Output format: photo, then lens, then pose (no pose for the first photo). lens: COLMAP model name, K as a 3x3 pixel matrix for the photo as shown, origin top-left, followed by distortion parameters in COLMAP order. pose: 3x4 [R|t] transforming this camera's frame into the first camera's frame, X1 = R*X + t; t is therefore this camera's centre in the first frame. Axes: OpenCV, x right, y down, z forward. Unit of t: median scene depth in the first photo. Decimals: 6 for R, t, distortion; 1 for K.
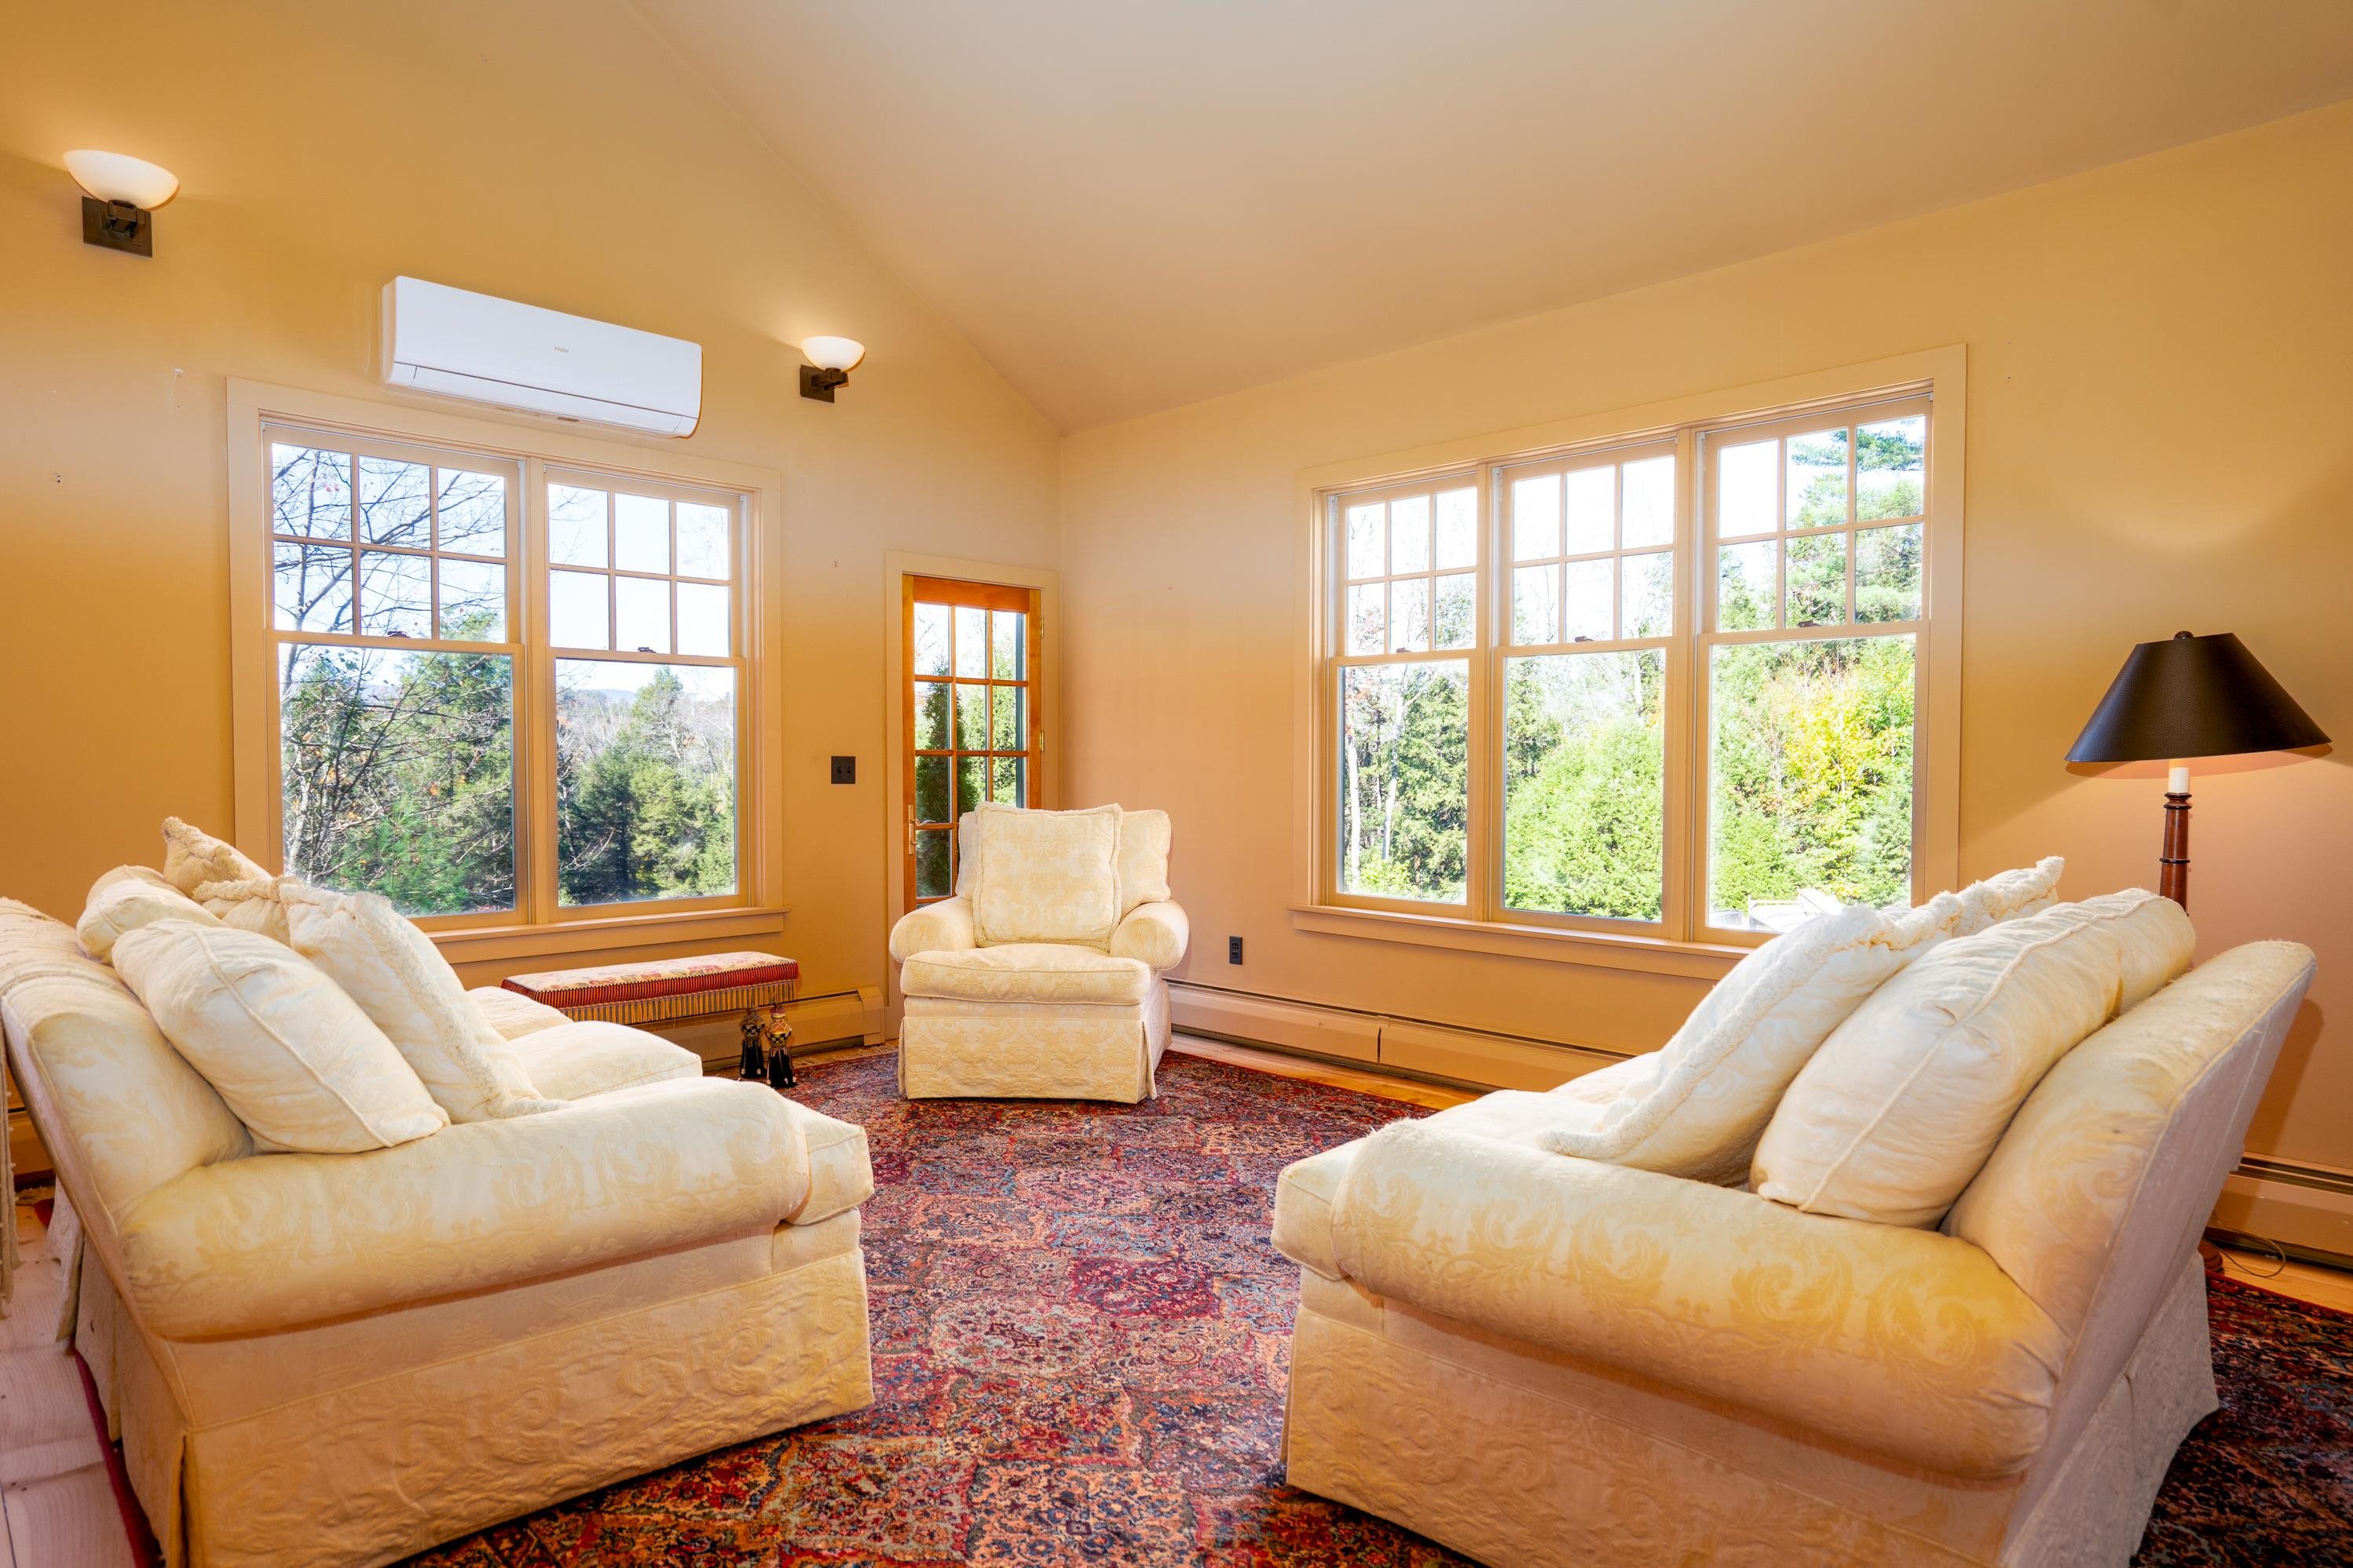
lens RADIAL K [[1391.3, 0, 1180.4], [0, 1391.3, 785.4], [0, 0, 1]] dist [-0.017579, 0.017576]
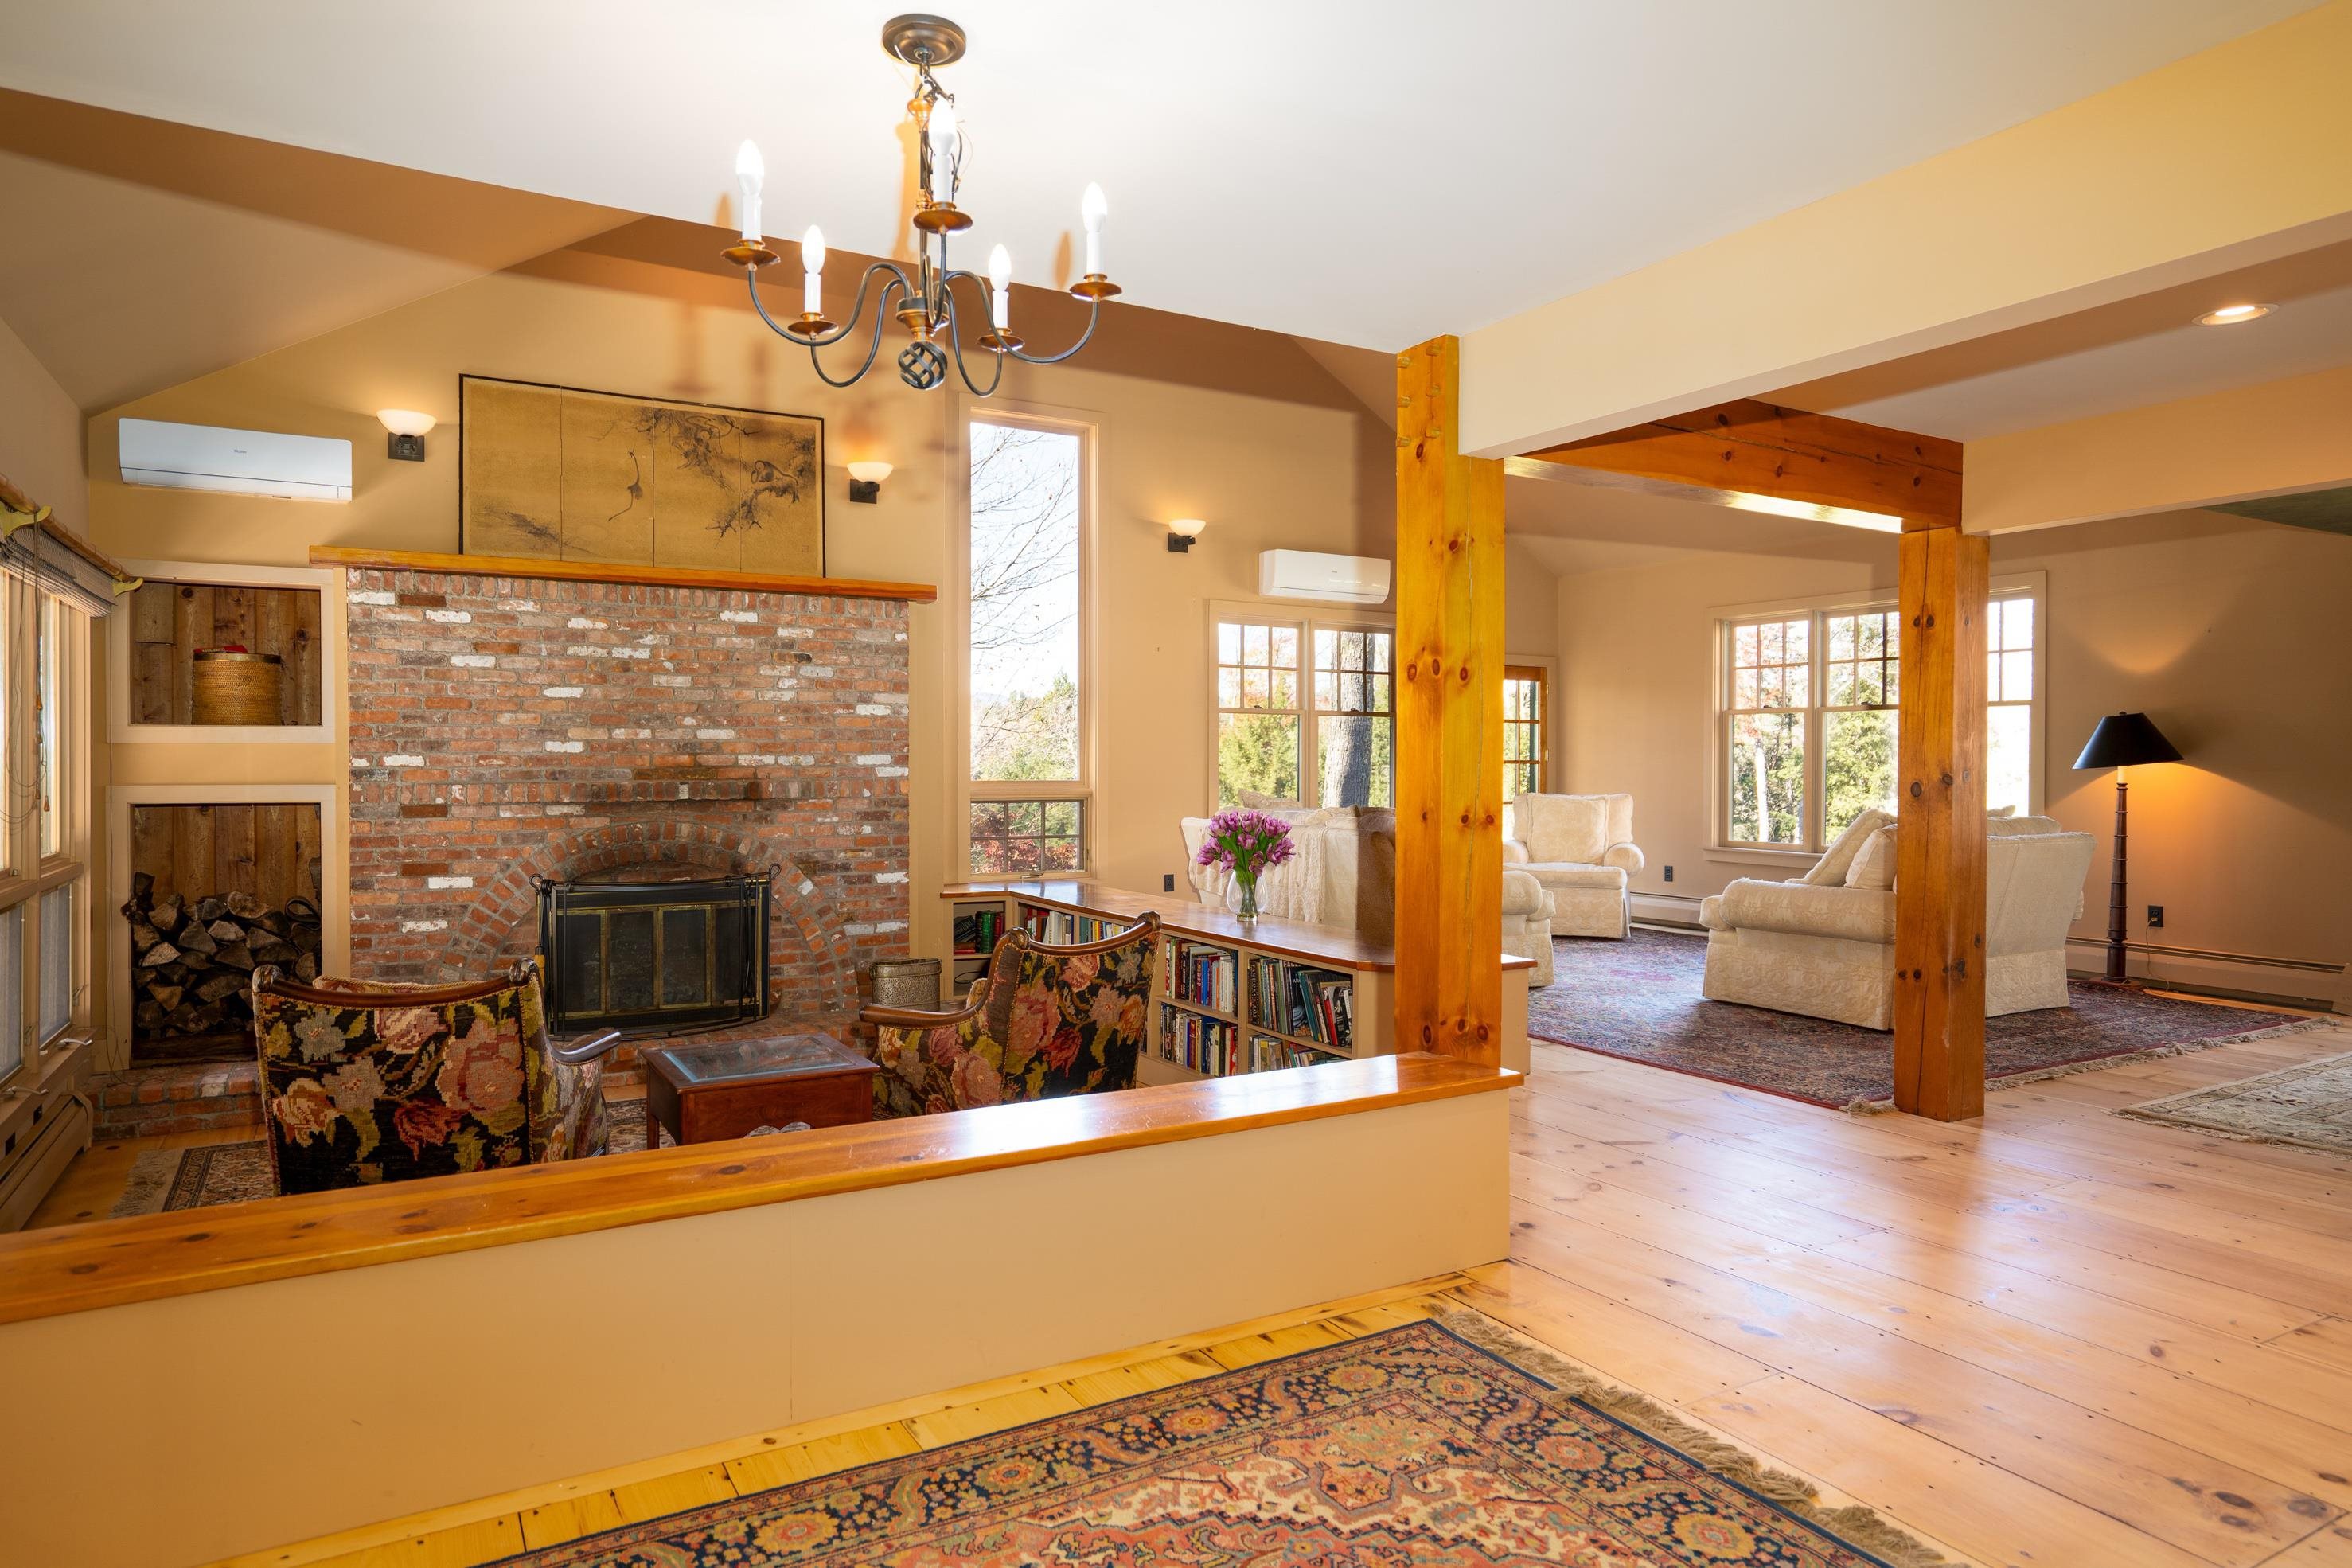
lens RADIAL K [[1390.9, 0, 1177.2], [0, 1390.9, 771.4], [0, 0, 1]] dist [-0.017579, 0.017576]
pose [[0.962010, 0.001487, -0.273012, -0.086125], [-0.004843, 0.999921, -0.011618, 0.012730], [0.272973, 0.012499, 0.961941, -0.943948]]
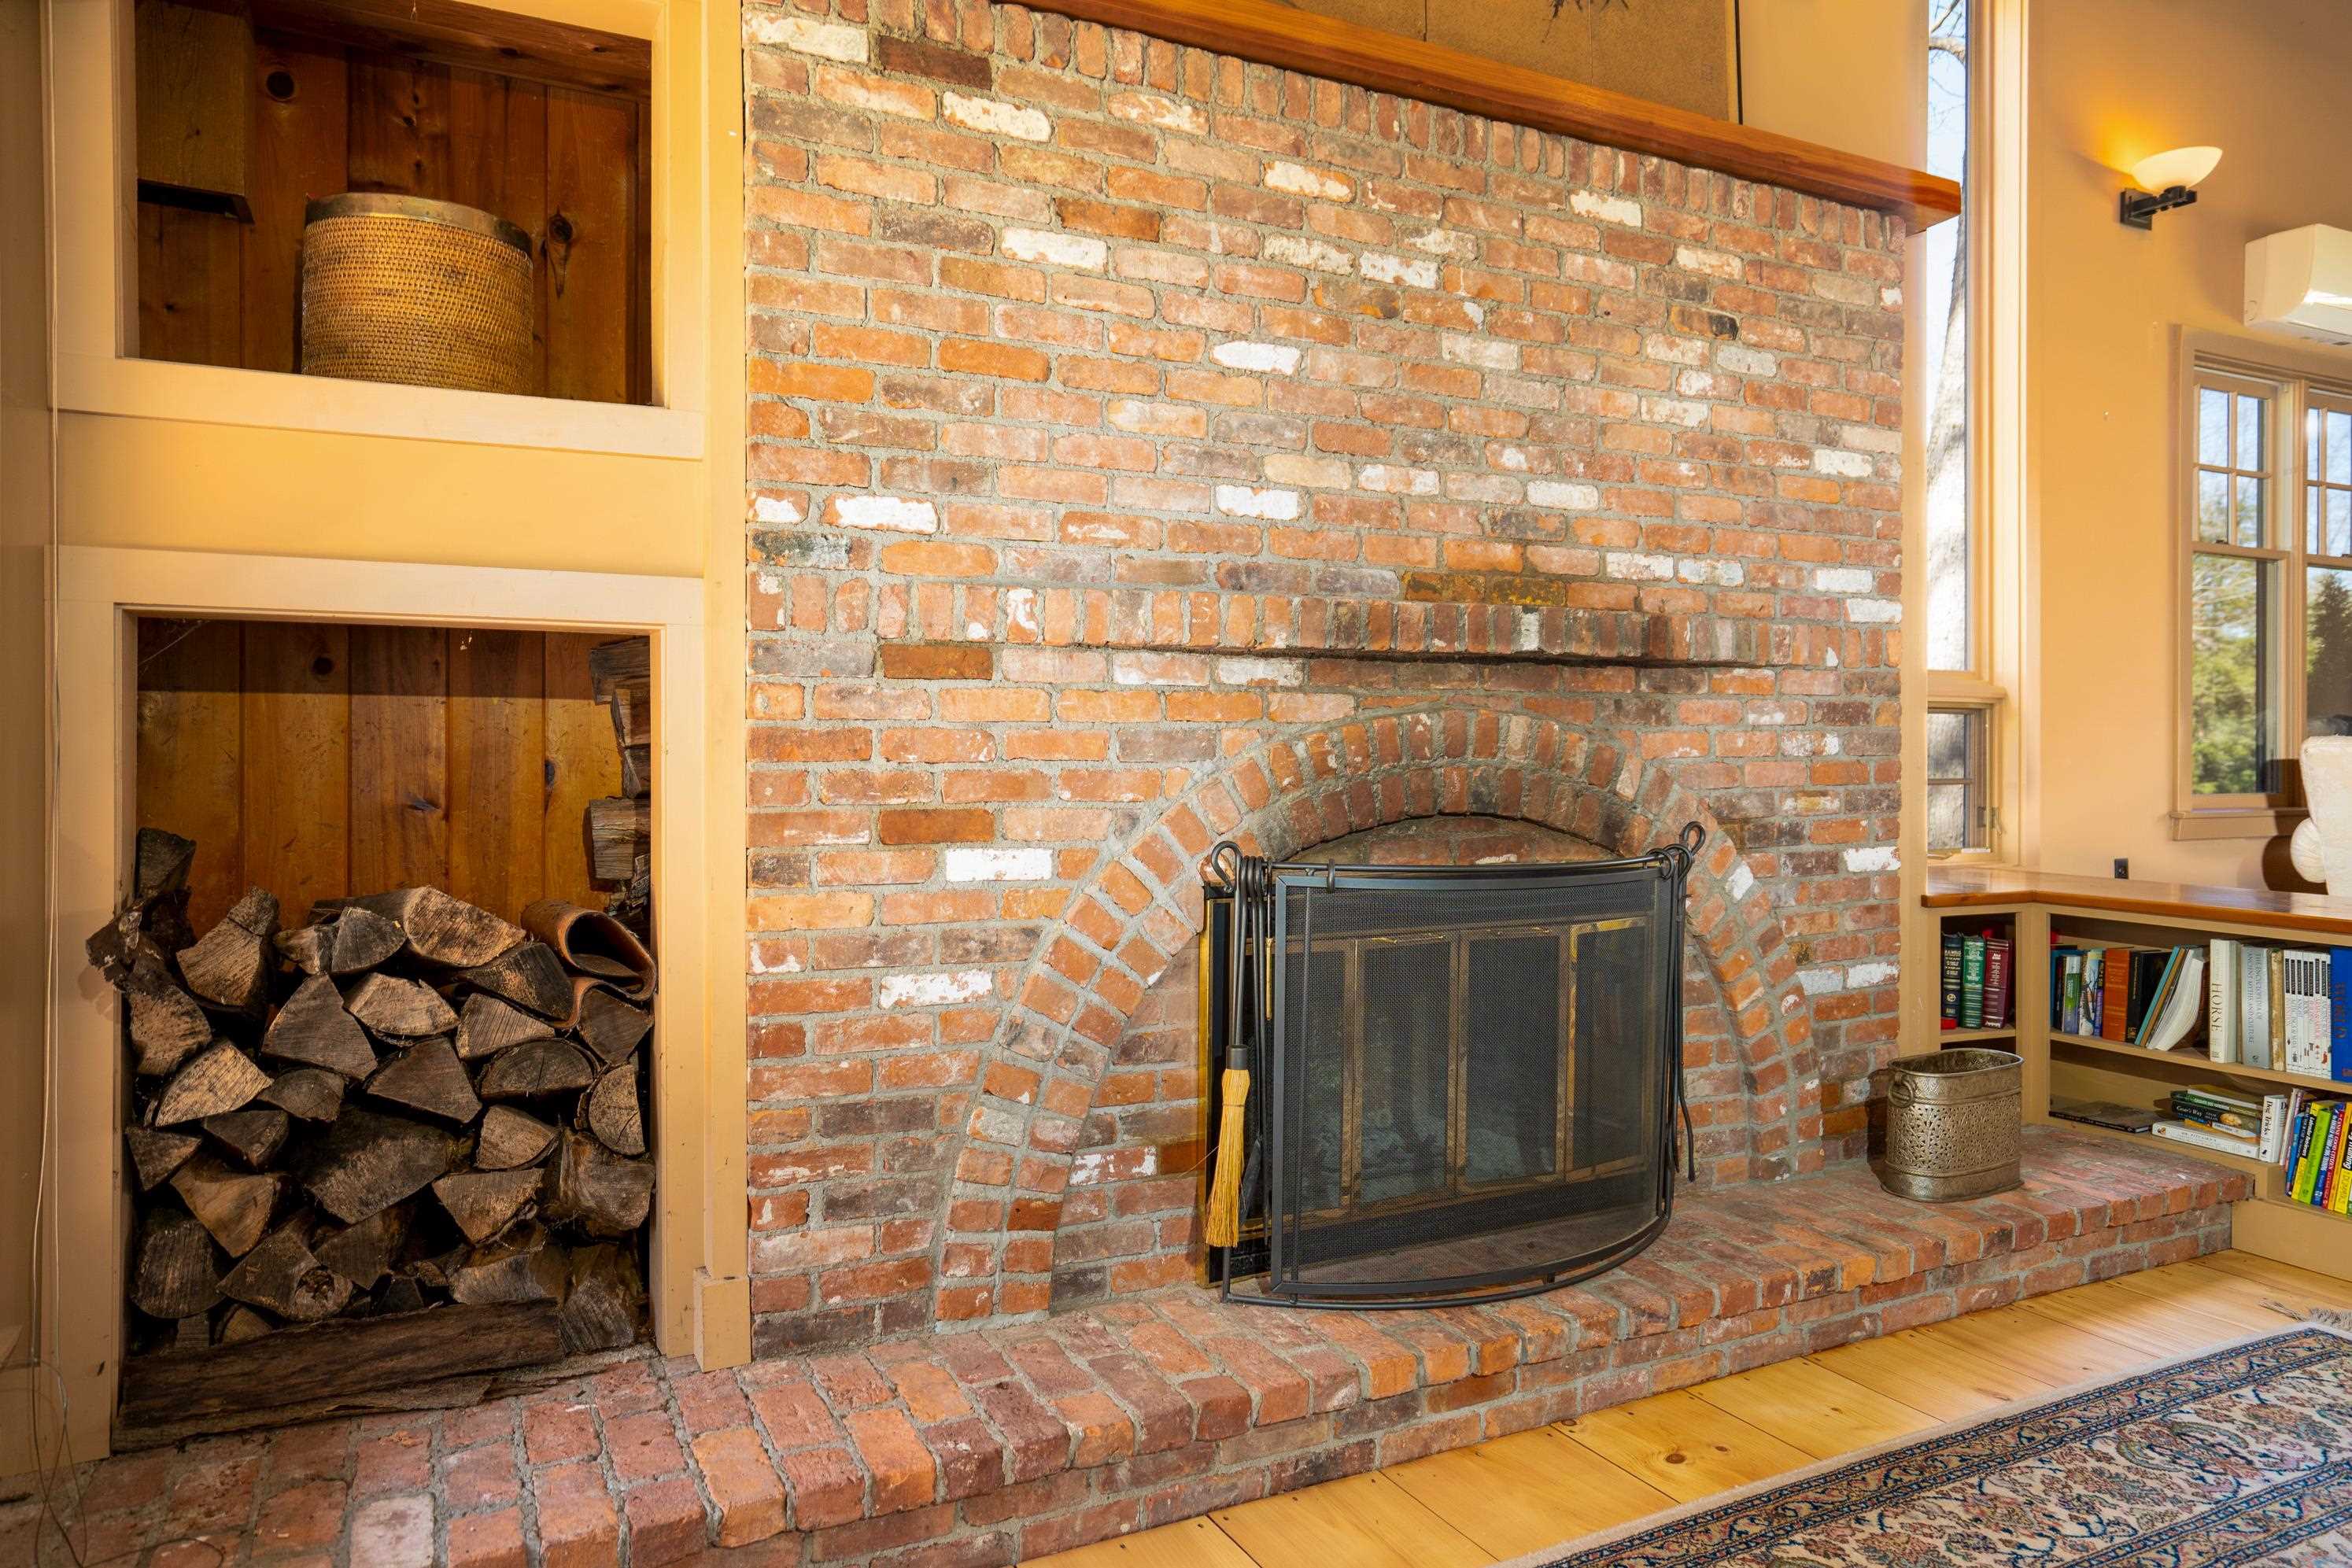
lens RADIAL K [[1486.0, 0, 1185.0], [0, 1486.0, 742.9], [0, 0, 1]] dist [-0.020283, 0.018484]
pose [[0.947236, -0.000221, -0.320538, -0.816571], [-0.006565, 0.999777, -0.020090, 0.069296], [0.320470, 0.021134, 0.947023, -0.376162]]
